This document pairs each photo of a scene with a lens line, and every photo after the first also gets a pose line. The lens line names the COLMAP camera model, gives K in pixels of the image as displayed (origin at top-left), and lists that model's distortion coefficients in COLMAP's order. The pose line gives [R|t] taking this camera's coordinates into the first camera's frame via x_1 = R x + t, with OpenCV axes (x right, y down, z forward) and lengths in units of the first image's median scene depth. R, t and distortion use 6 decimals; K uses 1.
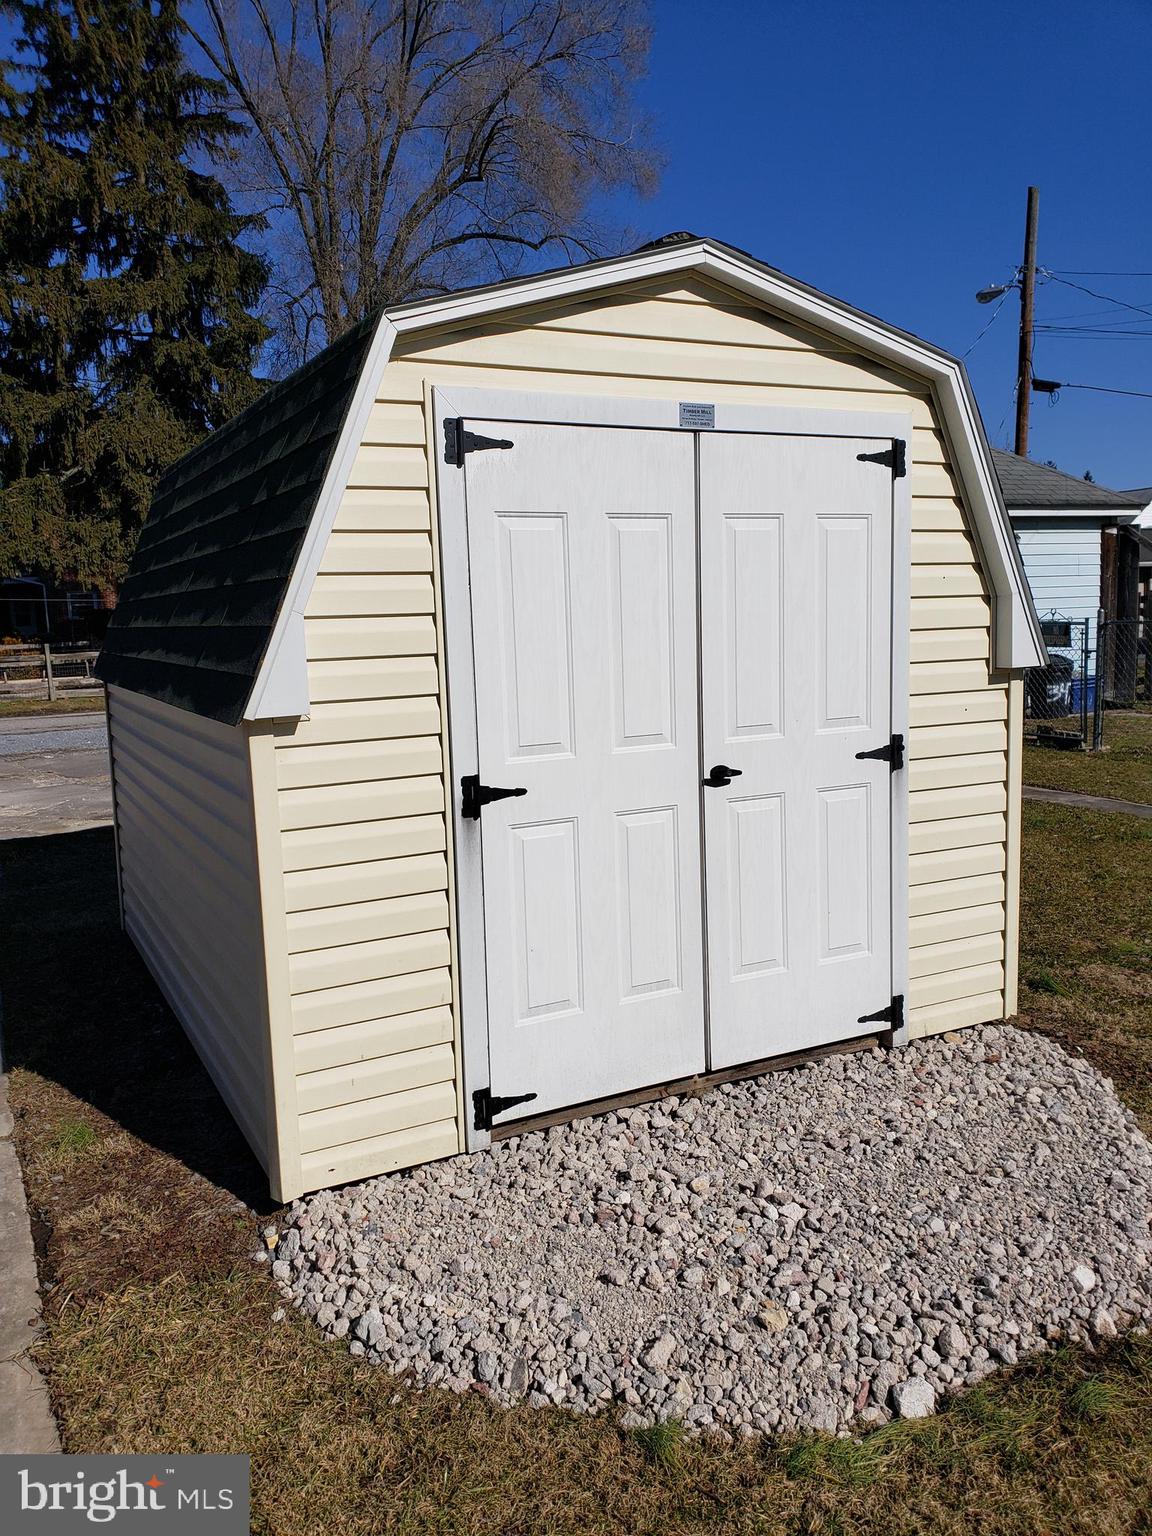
lens RADIAL K [[1203.4, 0, 590.4], [0, 1203.4, 764.7], [0, 0, 1]] dist [0.040303, -0.021926]
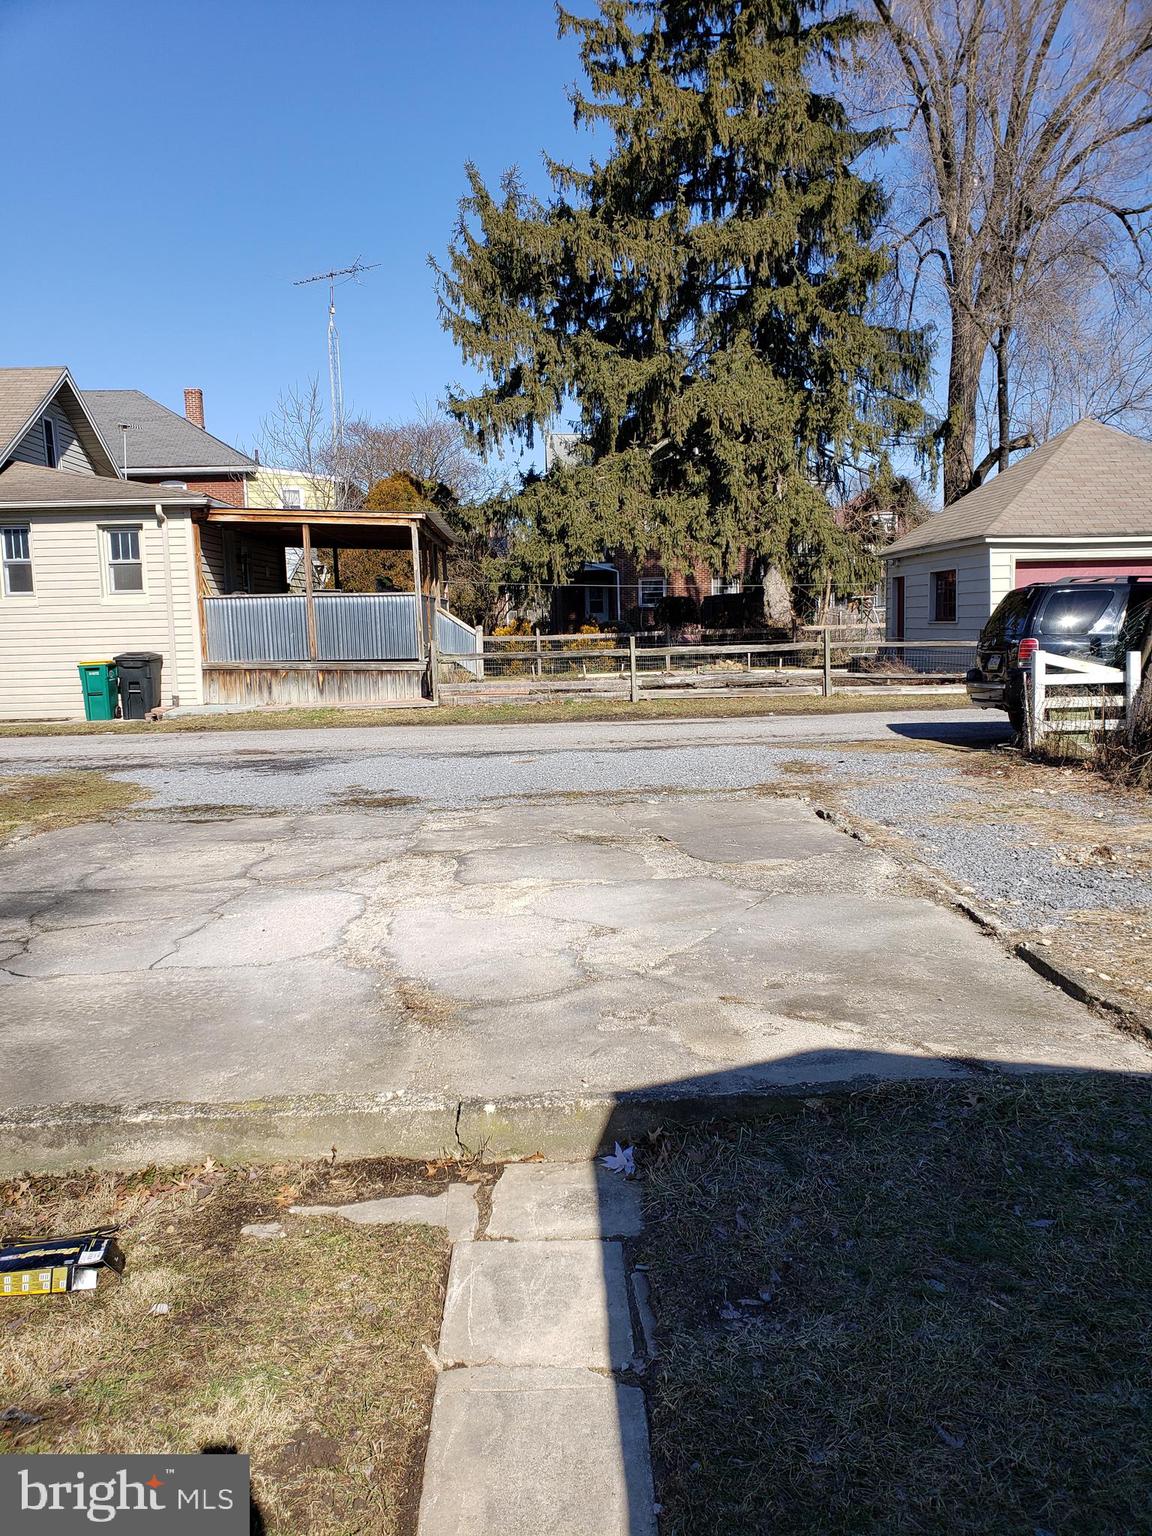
lens RADIAL K [[1203.4, 0, 576.2], [0, 1203.4, 770.2], [0, 0, 1]] dist [0.040303, -0.021926]
pose [[0.903366, 0.066068, -0.423750, -0.085384], [-0.060086, 0.997815, 0.027478, -0.018681], [0.424640, 0.000639, 0.905362, 0.154203]]
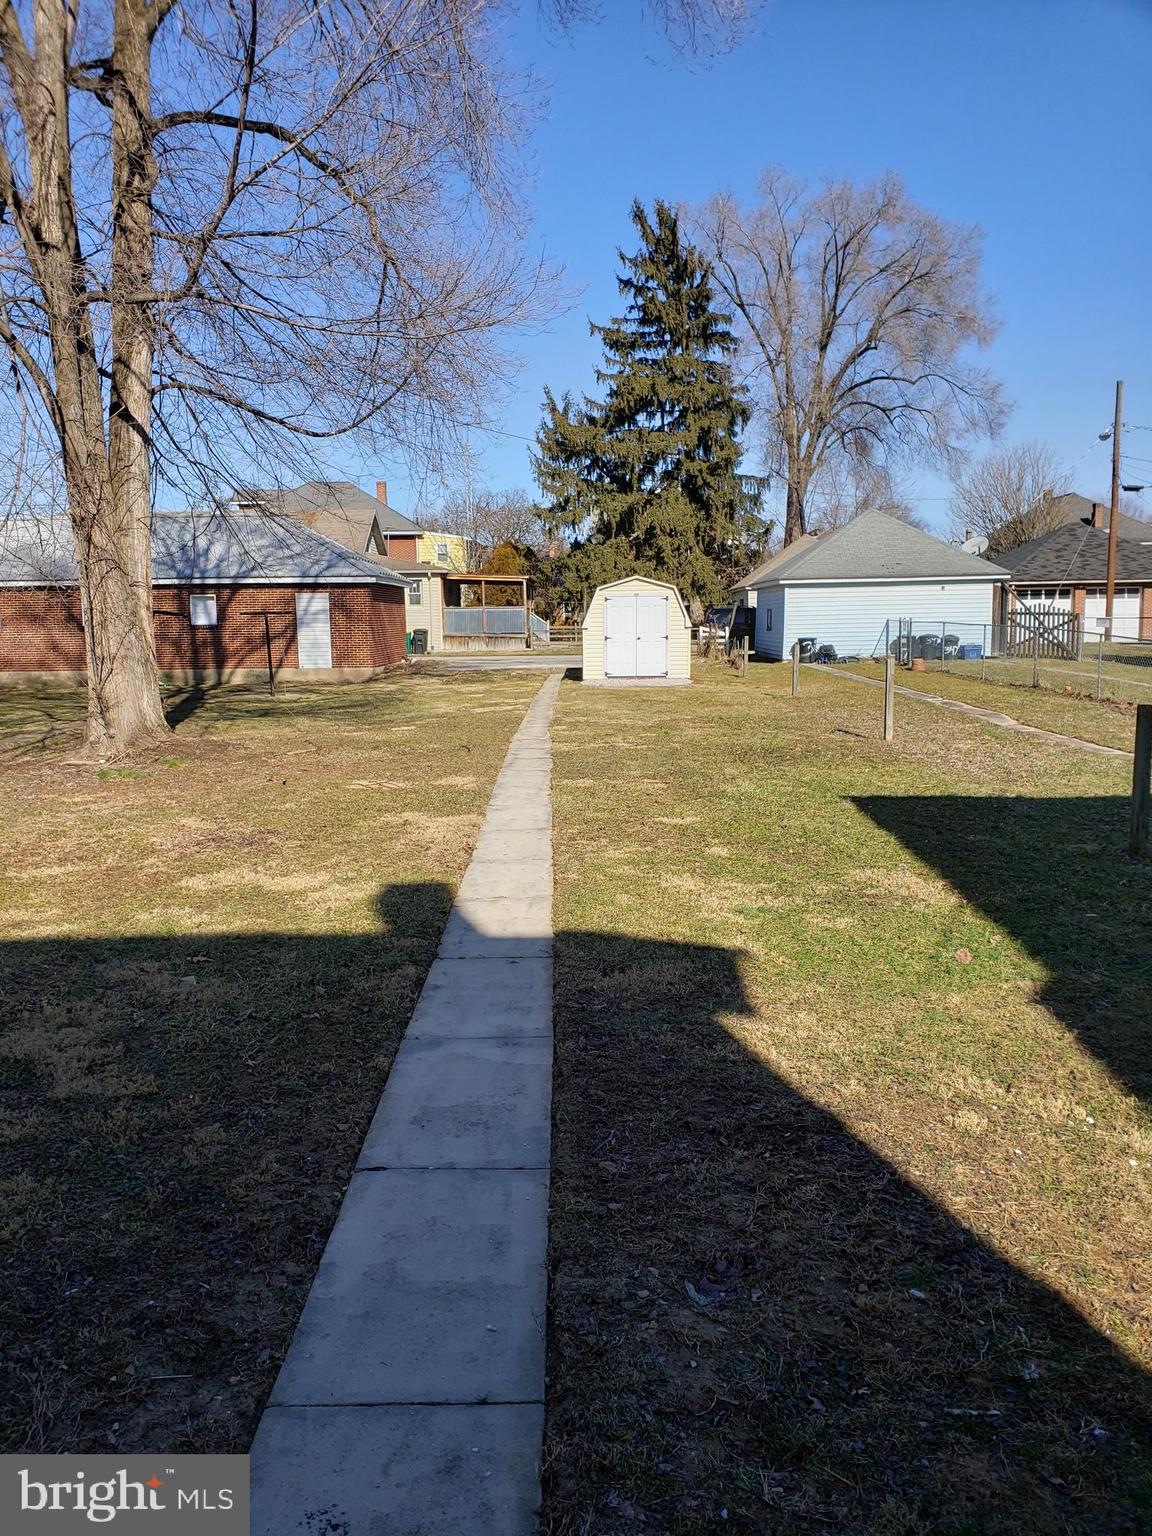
lens RADIAL K [[1203.4, 0, 579.5], [0, 1203.4, 771.0], [0, 0, 1]] dist [0.040303, -0.021926]
pose [[0.882120, 0.079221, -0.464314, 0.406158], [-0.073184, 0.996835, 0.031040, 0.076773], [0.465304, 0.006599, 0.885126, -0.719331]]
